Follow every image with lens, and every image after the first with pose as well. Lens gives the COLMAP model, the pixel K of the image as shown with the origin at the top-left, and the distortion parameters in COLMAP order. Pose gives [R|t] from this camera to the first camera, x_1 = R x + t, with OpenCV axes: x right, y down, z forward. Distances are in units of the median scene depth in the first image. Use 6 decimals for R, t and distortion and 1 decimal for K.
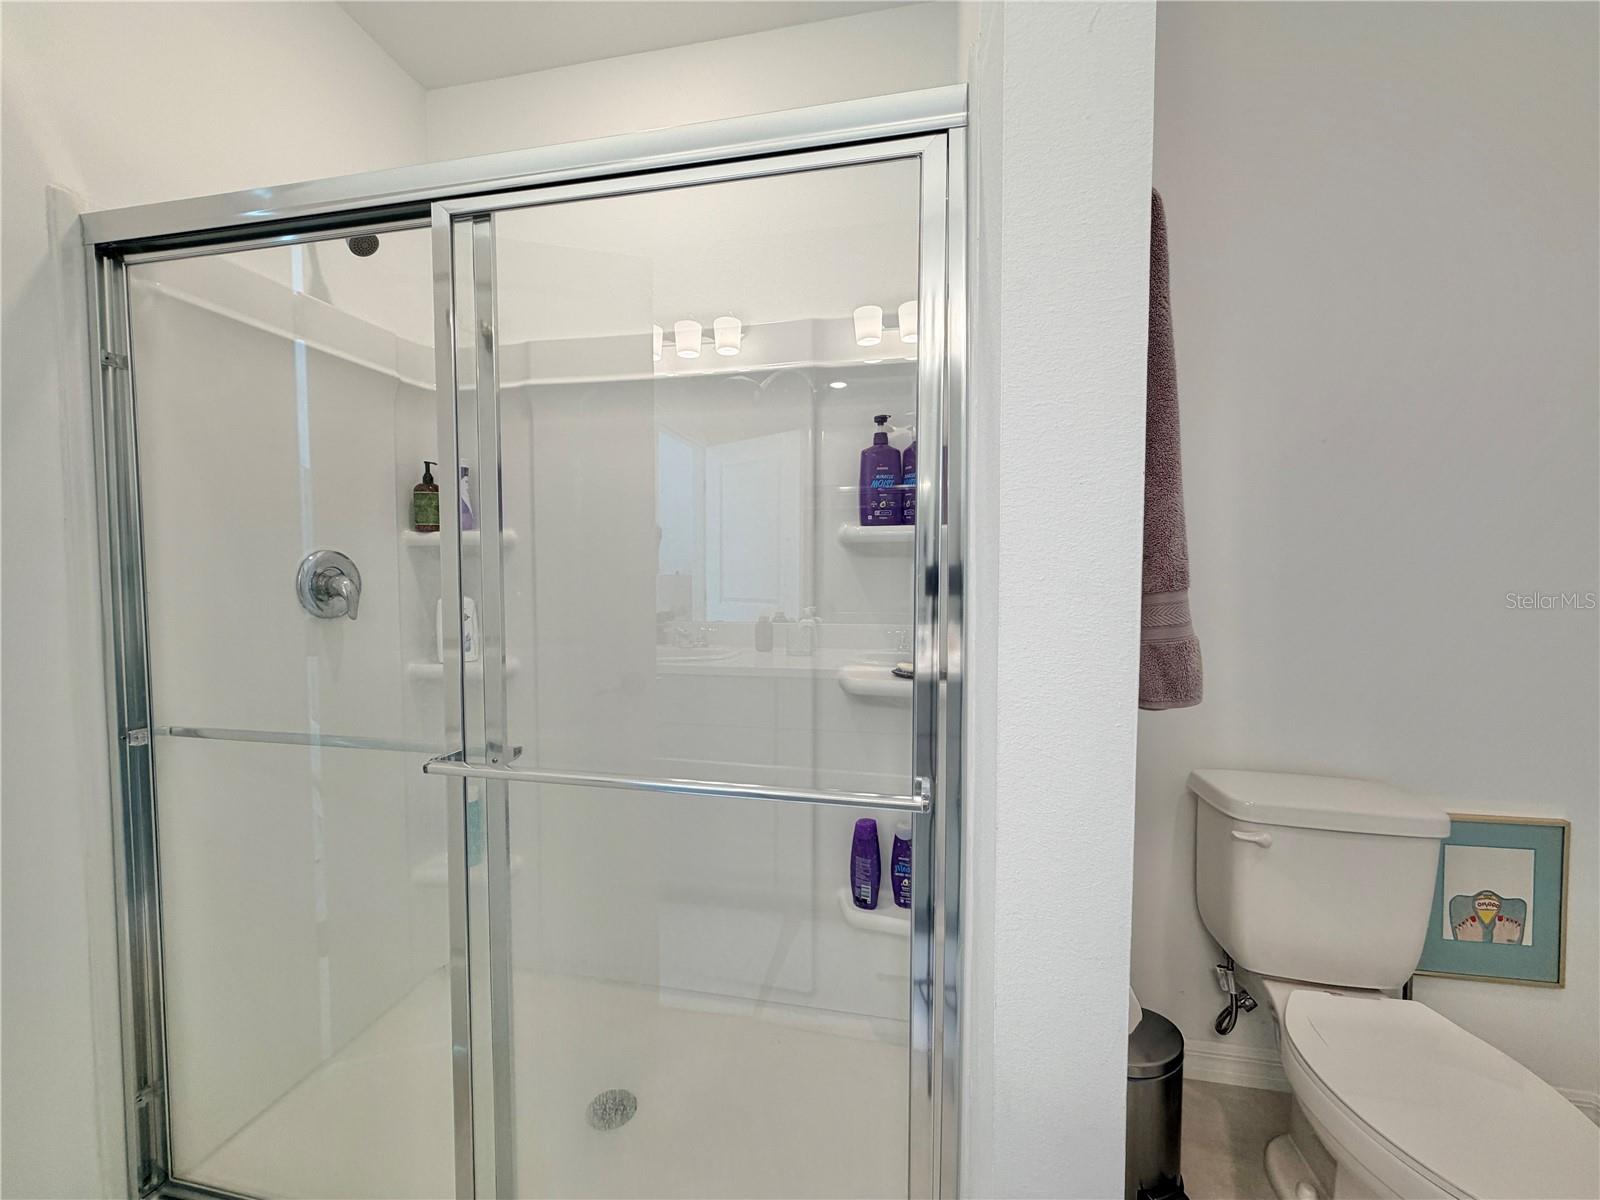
lens RADIAL K [[635.6, 0, 799.5], [0, 635.6, 594.2], [0, 0, 1]] dist [-0.000835, -0.000602]
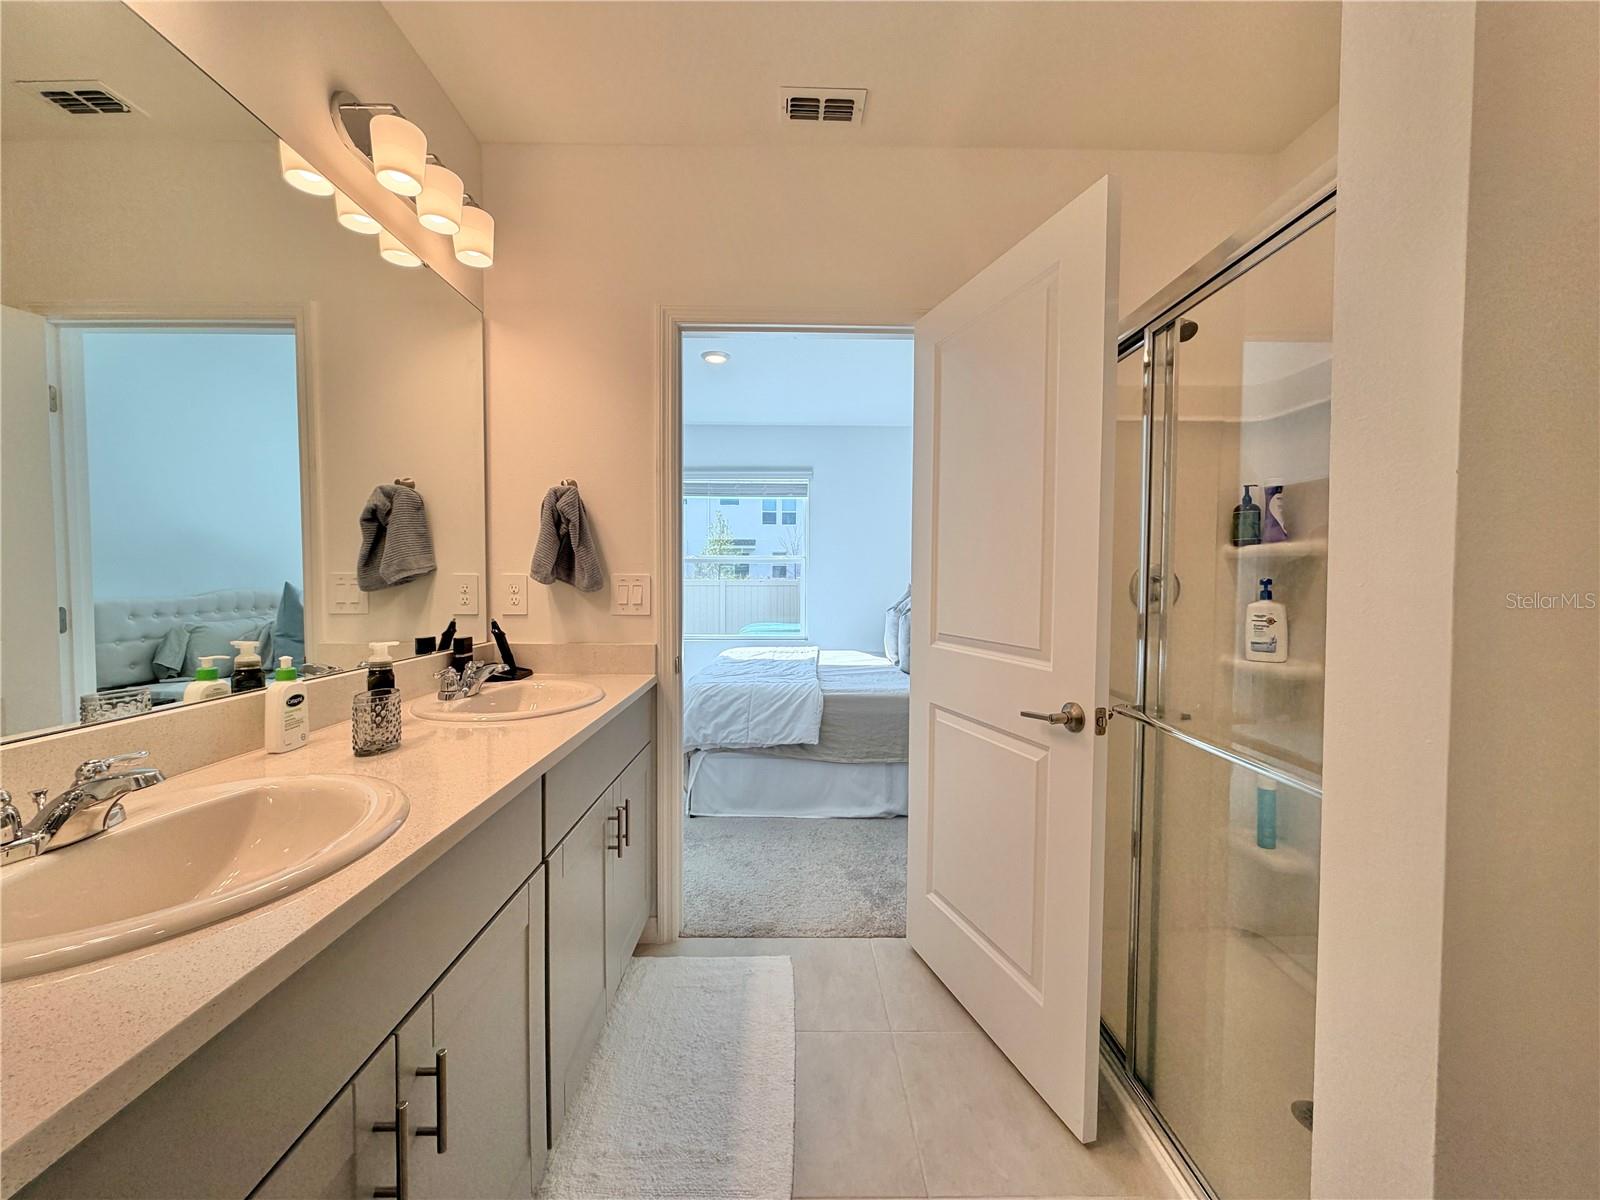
lens RADIAL K [[635.6, 0, 801.4], [0, 635.6, 594.8], [0, 0, 1]] dist [-0.000835, -0.000602]
pose [[0.207524, 0.047115, -0.977095, 0.392073], [-0.058397, 0.997655, 0.035704, -0.001894], [0.976485, 0.049650, 0.209788, -0.033296]]
